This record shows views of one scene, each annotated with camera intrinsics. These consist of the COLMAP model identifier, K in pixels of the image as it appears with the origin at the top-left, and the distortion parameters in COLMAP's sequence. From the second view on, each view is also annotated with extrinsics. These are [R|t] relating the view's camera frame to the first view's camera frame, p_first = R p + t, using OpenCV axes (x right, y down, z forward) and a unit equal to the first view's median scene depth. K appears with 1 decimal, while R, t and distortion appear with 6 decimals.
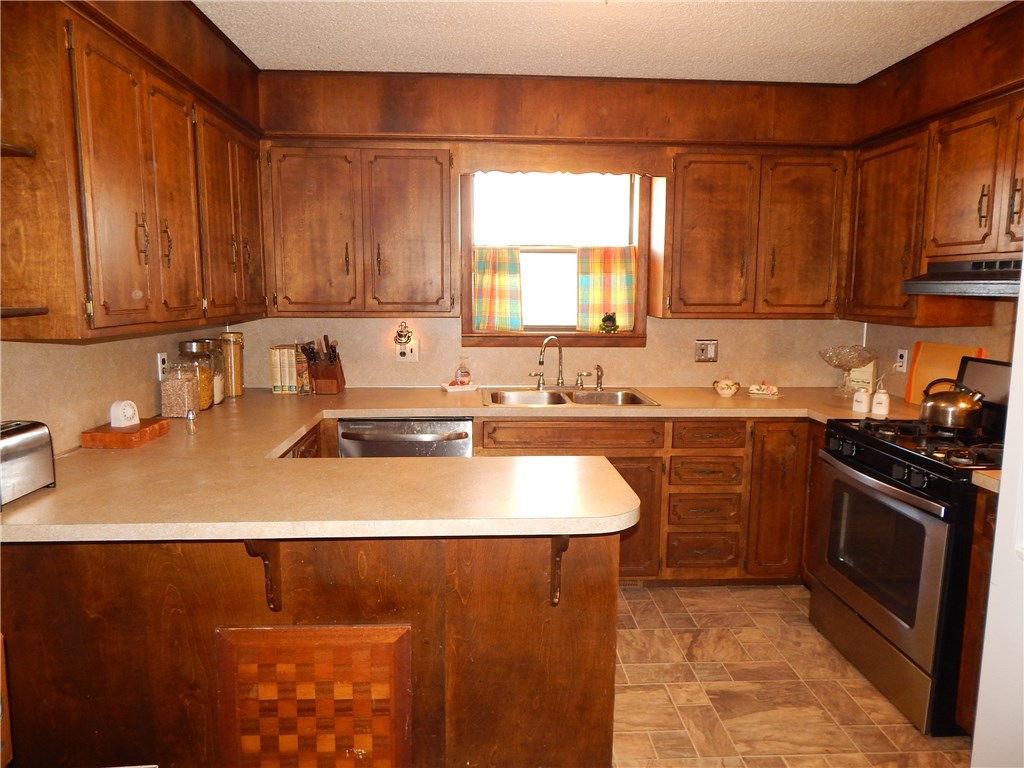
lens RADIAL K [[682.3, 0, 512.0], [0, 682.3, 384.0], [0, 0, 1]] dist [0.016437, -0.007958]
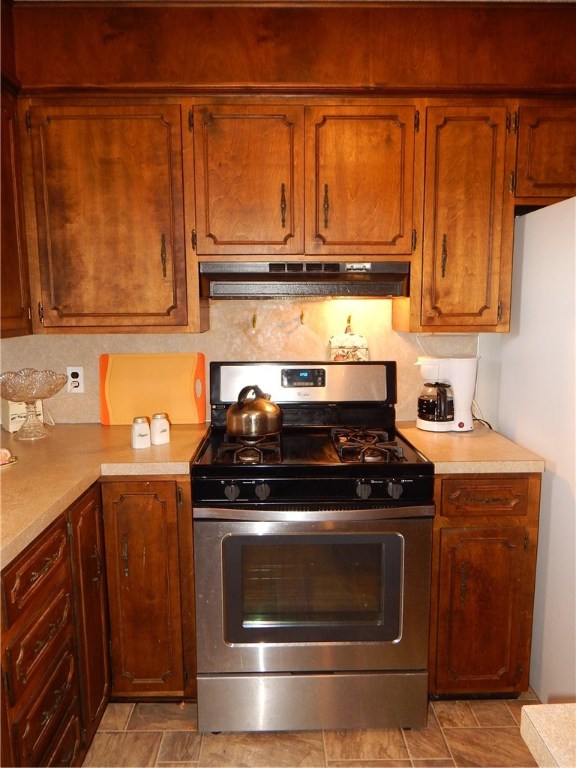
lens RADIAL K [[563.8, 0, 288.0], [0, 563.8, 384.0], [0, 0, 1]] dist [-0.006815, -0.001896]
pose [[0.045953, -0.141099, 0.988928, -0.126978], [0.146262, 0.980256, 0.133065, -0.101794], [-0.988178, 0.138528, 0.065683, 0.855917]]
